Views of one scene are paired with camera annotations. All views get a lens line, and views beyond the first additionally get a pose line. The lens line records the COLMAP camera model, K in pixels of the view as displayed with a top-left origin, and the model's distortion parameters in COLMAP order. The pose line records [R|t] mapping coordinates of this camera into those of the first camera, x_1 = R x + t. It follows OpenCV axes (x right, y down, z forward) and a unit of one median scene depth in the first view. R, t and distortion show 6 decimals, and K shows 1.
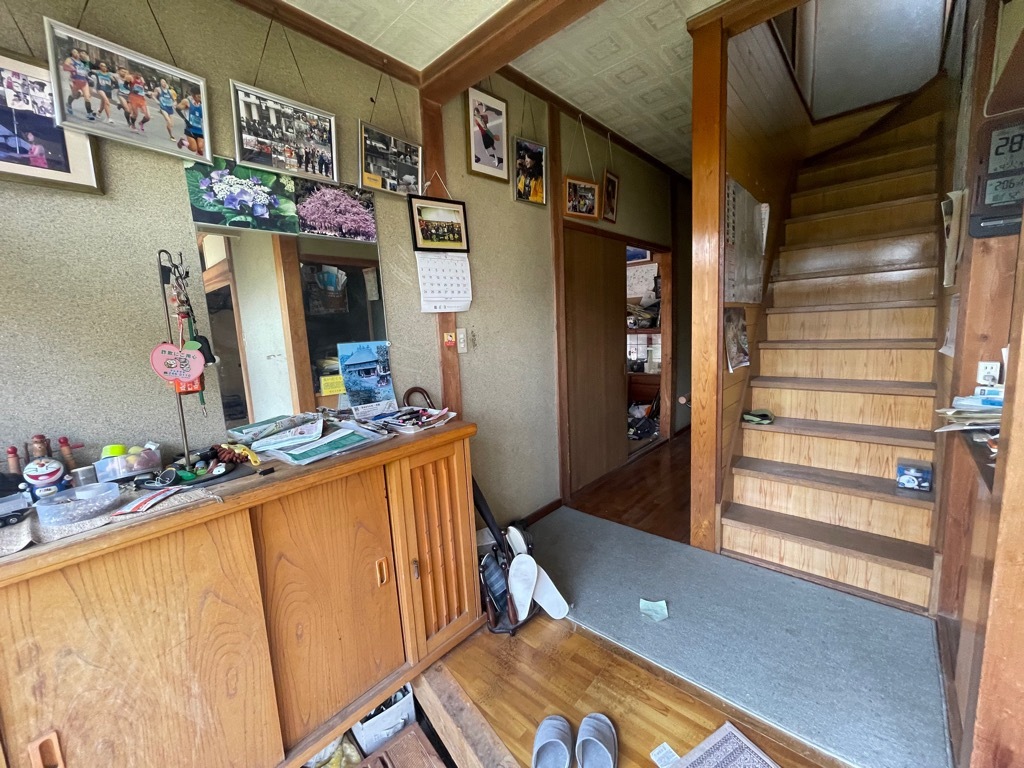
lens RADIAL K [[415.4, 0, 509.2], [0, 415.4, 382.1], [0, 0, 1]] dist [-0.003825, -0.000072]
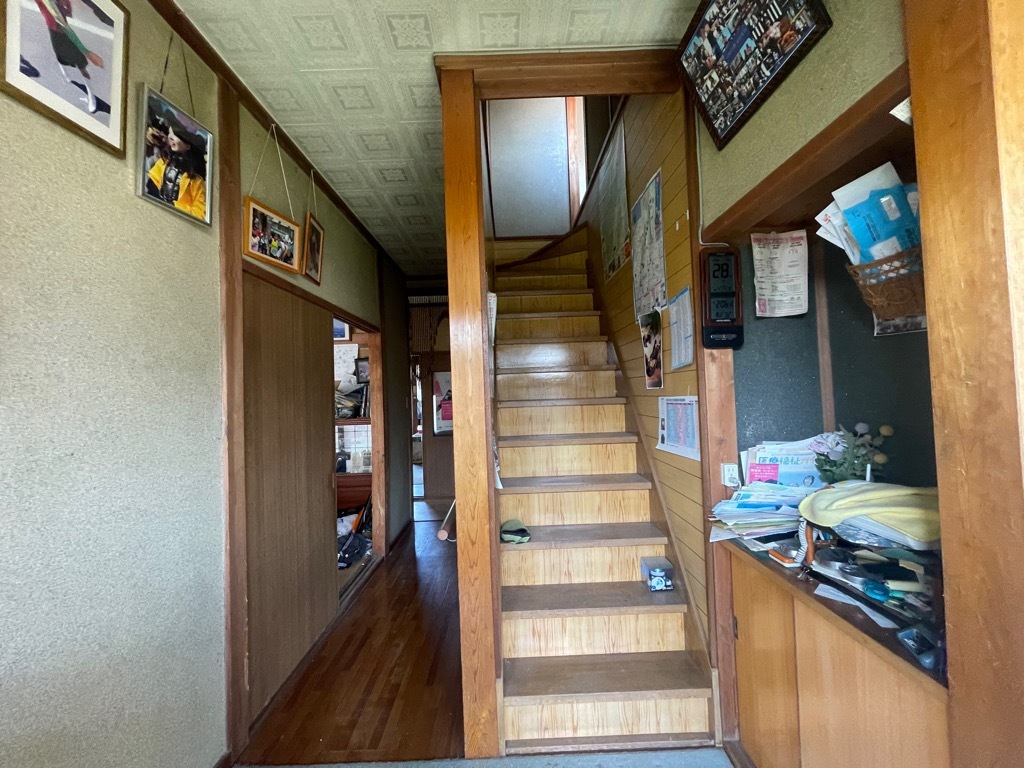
lens RADIAL K [[415.4, 0, 509.5], [0, 415.4, 383.0], [0, 0, 1]] dist [-0.003825, -0.000072]
pose [[0.742011, 0.040740, 0.669148, 0.020167], [0.088117, 0.983565, -0.157594, -0.081809], [-0.664571, 0.175900, 0.726226, 0.345539]]
